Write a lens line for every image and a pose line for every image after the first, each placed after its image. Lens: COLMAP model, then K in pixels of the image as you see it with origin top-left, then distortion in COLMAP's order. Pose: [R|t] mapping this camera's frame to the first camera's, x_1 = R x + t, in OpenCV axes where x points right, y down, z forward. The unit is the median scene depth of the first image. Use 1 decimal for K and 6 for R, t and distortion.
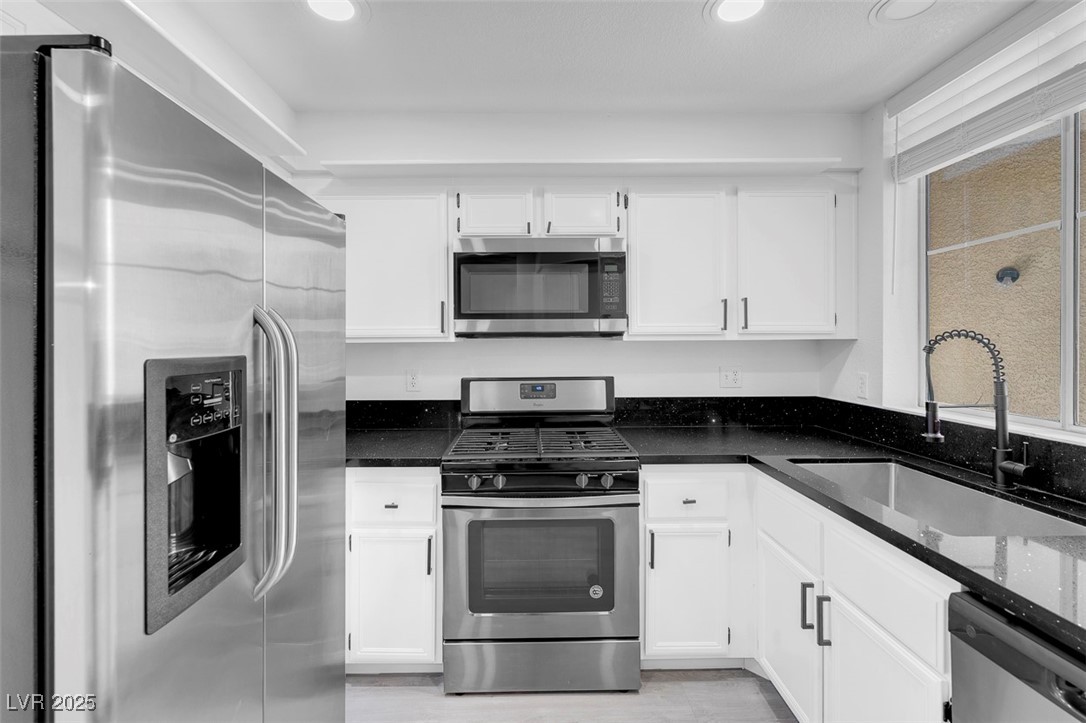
lens RADIAL K [[489.8, 0, 538.8], [0, 489.8, 346.2], [0, 0, 1]] dist [-0.005264, 0.000313]
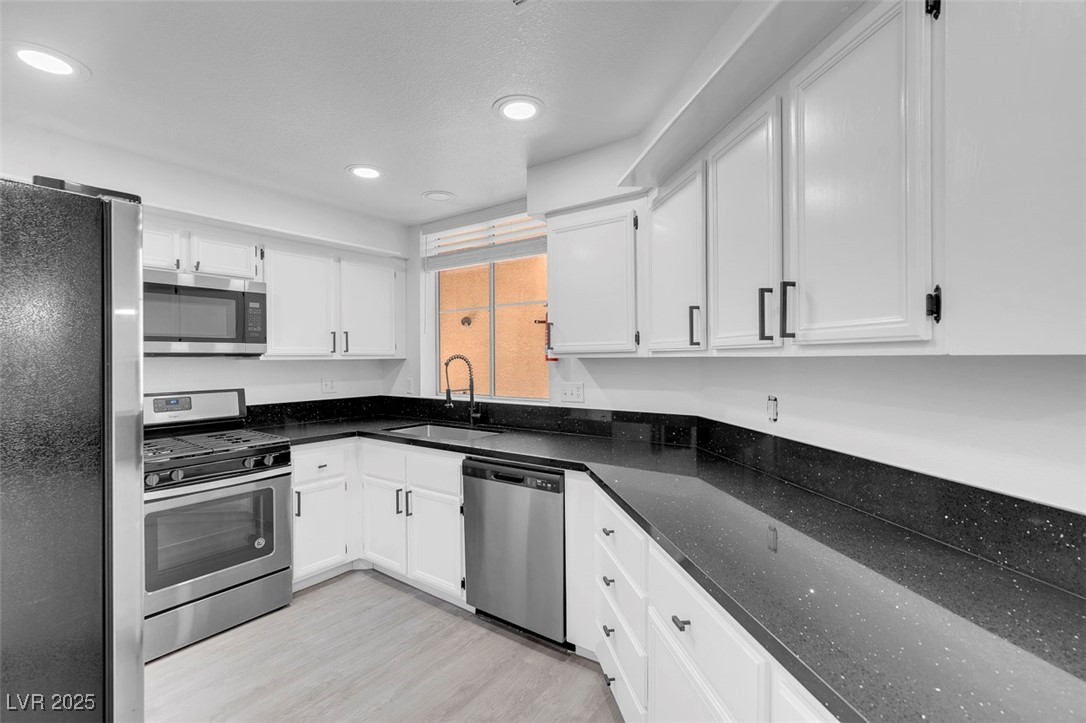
lens RADIAL K [[489.8, 0, 535.1], [0, 489.8, 358.3], [0, 0, 1]] dist [-0.005264, 0.000313]
pose [[0.603453, 0.000331, 0.797399, -0.446296], [0.006223, 0.999968, -0.005124, -0.004398], [-0.797374, 0.008054, 0.603431, -0.392149]]
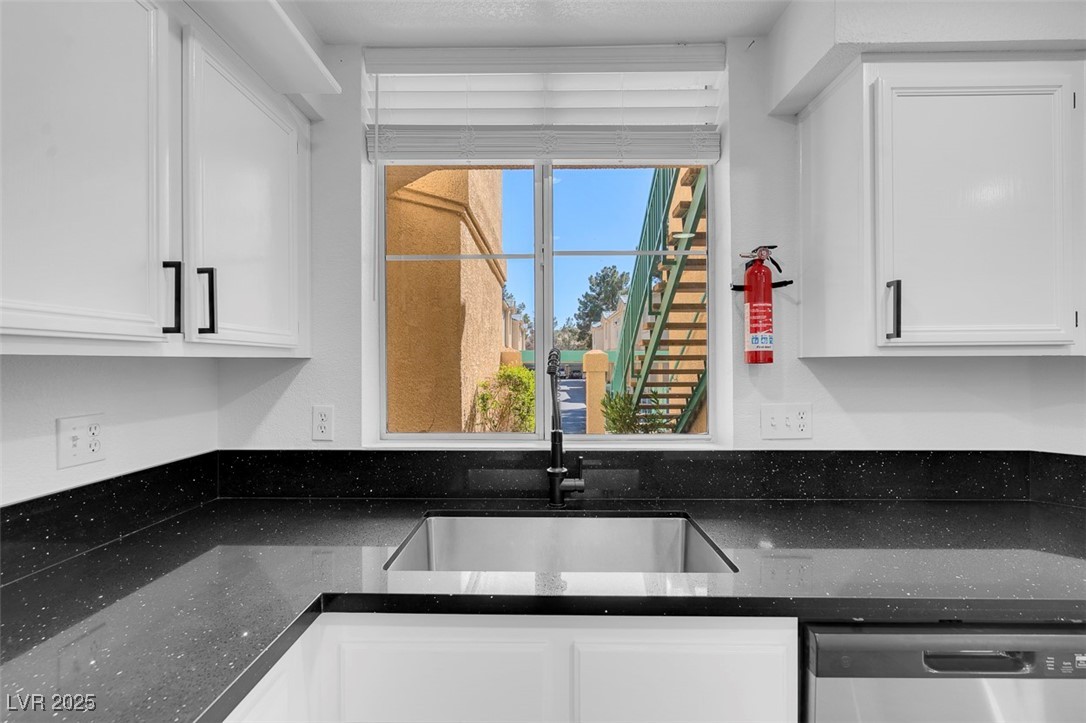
lens RADIAL K [[489.8, 0, 537.9], [0, 489.8, 360.7], [0, 0, 1]] dist [-0.005264, 0.000313]
pose [[0.027755, 0.003738, 0.999608, -0.044807], [0.005262, 0.999979, -0.003885, -0.006130], [-0.999601, 0.005367, 0.027734, 0.684435]]
